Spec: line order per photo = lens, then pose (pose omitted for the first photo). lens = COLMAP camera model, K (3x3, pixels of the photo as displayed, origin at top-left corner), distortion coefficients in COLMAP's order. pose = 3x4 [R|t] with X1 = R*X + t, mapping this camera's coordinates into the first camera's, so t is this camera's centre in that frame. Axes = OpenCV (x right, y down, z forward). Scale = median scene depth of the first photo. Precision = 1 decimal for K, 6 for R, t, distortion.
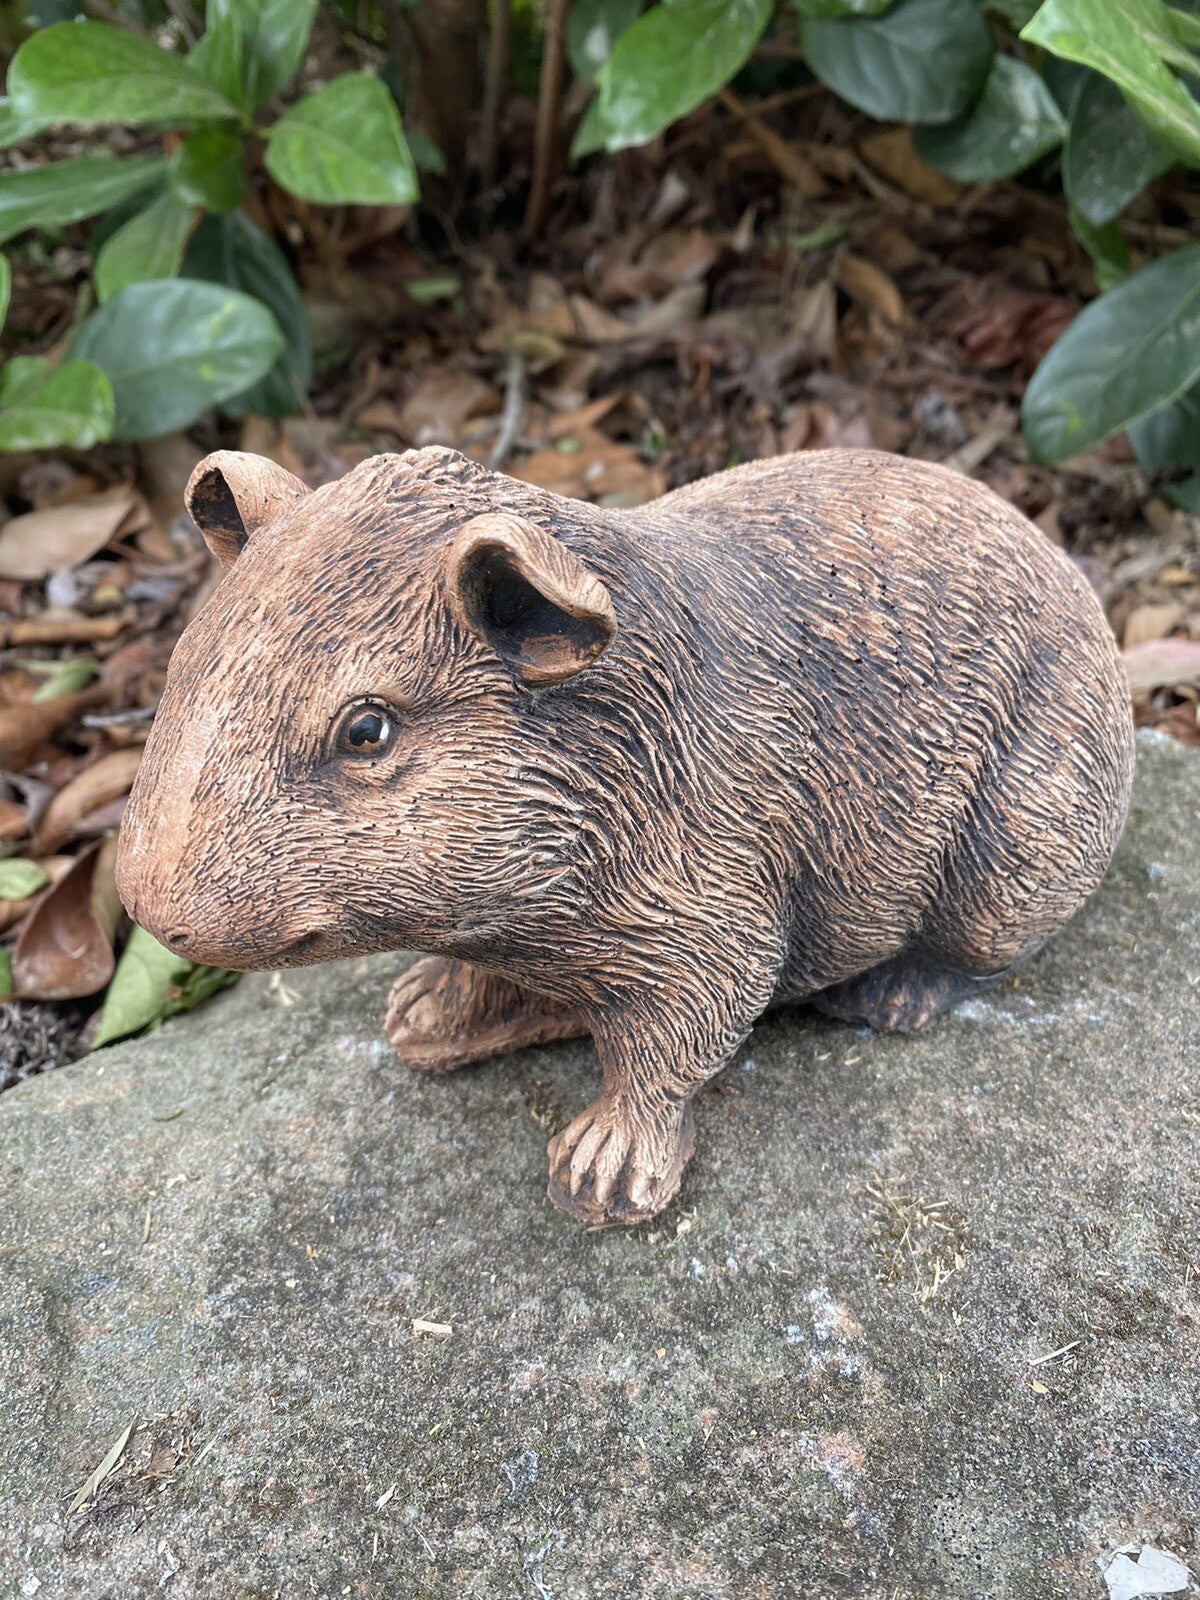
lens RADIAL K [[1237.9, 0, 605.0], [0, 1237.9, 778.4], [0, 0, 1]] dist [-0.011807, 0.003024]
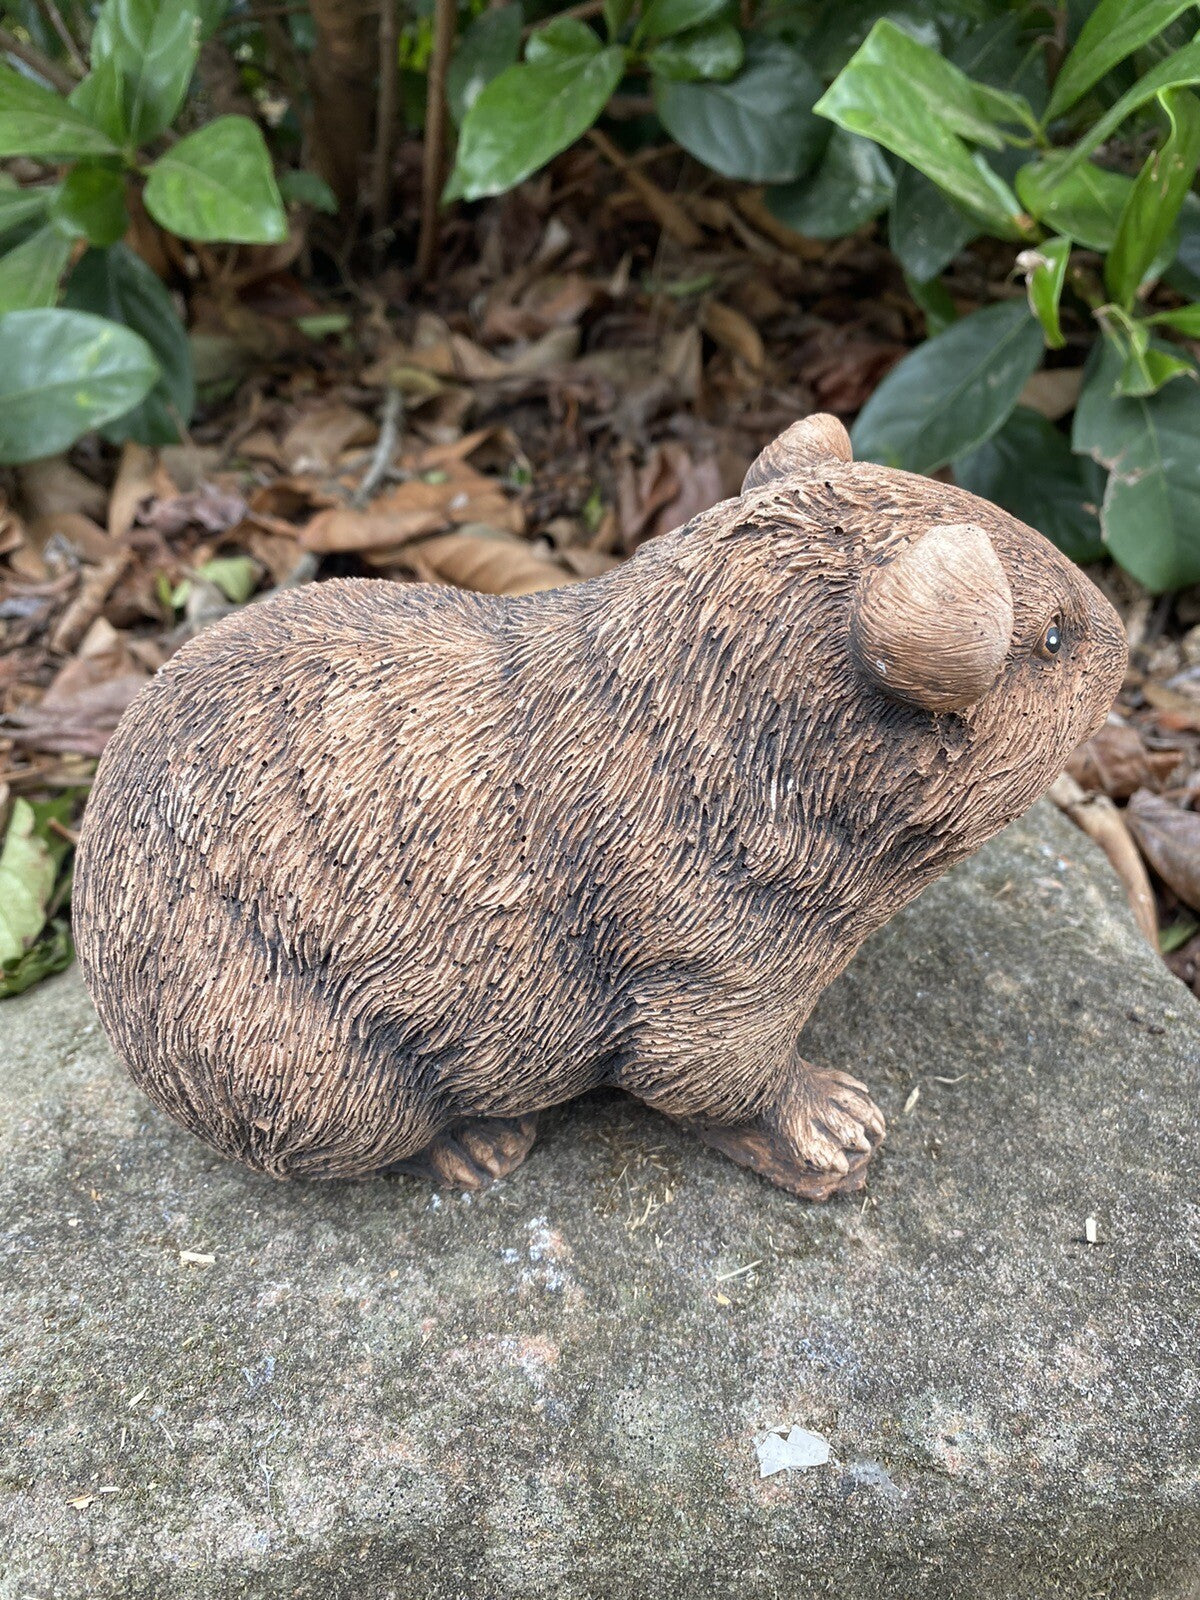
lens RADIAL K [[1255.3, 0, 620.6], [0, 1255.3, 809.8], [0, 0, 1]] dist [-0.014478, 0.008590]
pose [[0.998813, 0.008736, 0.047926, 0.168659], [-0.008294, 0.999921, -0.009416, 0.044330], [-0.048005, 0.009007, 0.998807, -0.136516]]
